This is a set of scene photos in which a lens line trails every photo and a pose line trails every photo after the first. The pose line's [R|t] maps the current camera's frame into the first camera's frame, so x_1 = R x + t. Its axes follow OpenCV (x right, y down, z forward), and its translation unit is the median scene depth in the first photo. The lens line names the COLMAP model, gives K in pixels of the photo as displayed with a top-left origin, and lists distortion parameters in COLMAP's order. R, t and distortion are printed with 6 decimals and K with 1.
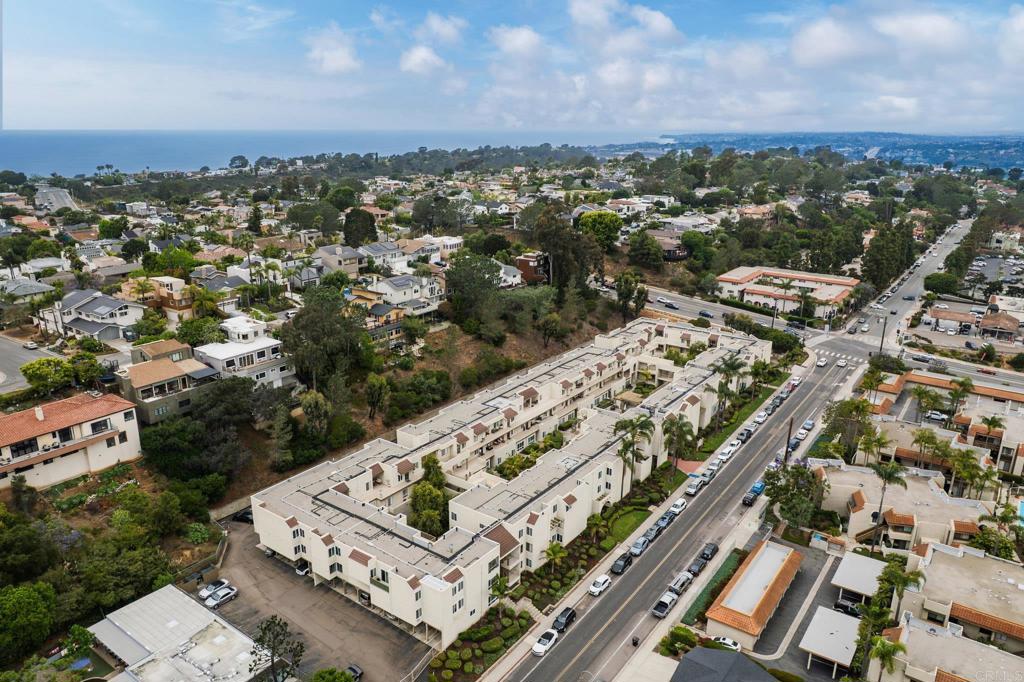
lens RADIAL K [[708.7, 0, 512.0], [0, 708.7, 341.0], [0, 0, 1]] dist [-0.044224, 0.002729]
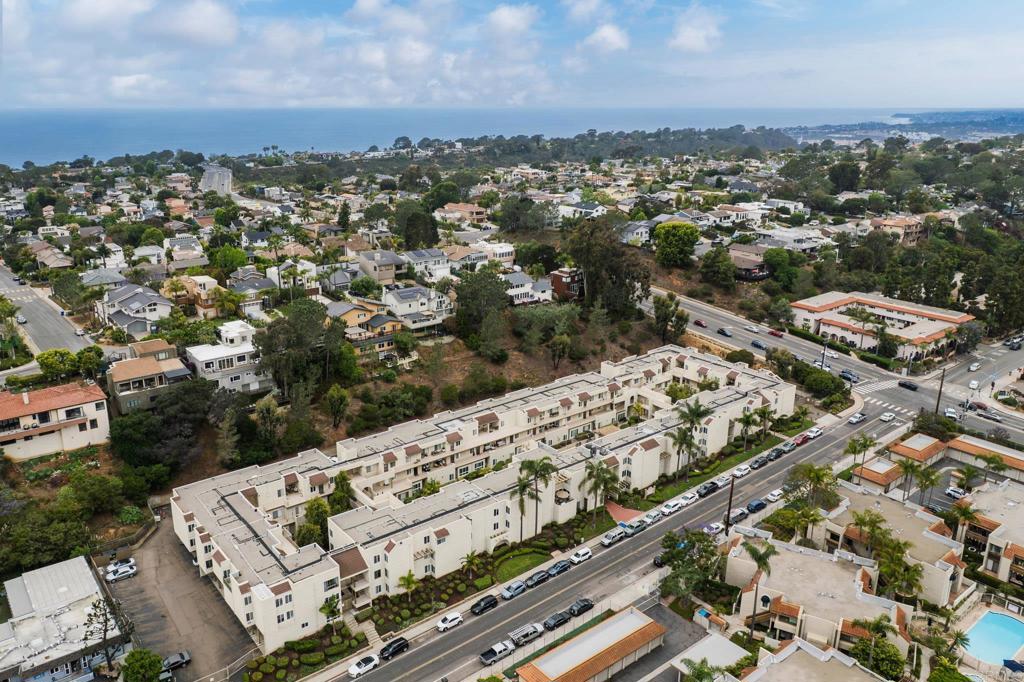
lens RADIAL K [[763.2, 0, 510.6], [0, 763.2, 315.0], [0, 0, 1]] dist [-0.041133, 0.002015]
pose [[0.963949, 0.071238, -0.256373, 0.327353], [-0.076145, 0.997054, -0.009251, -0.065582], [0.254959, 0.028440, 0.966534, -0.035062]]
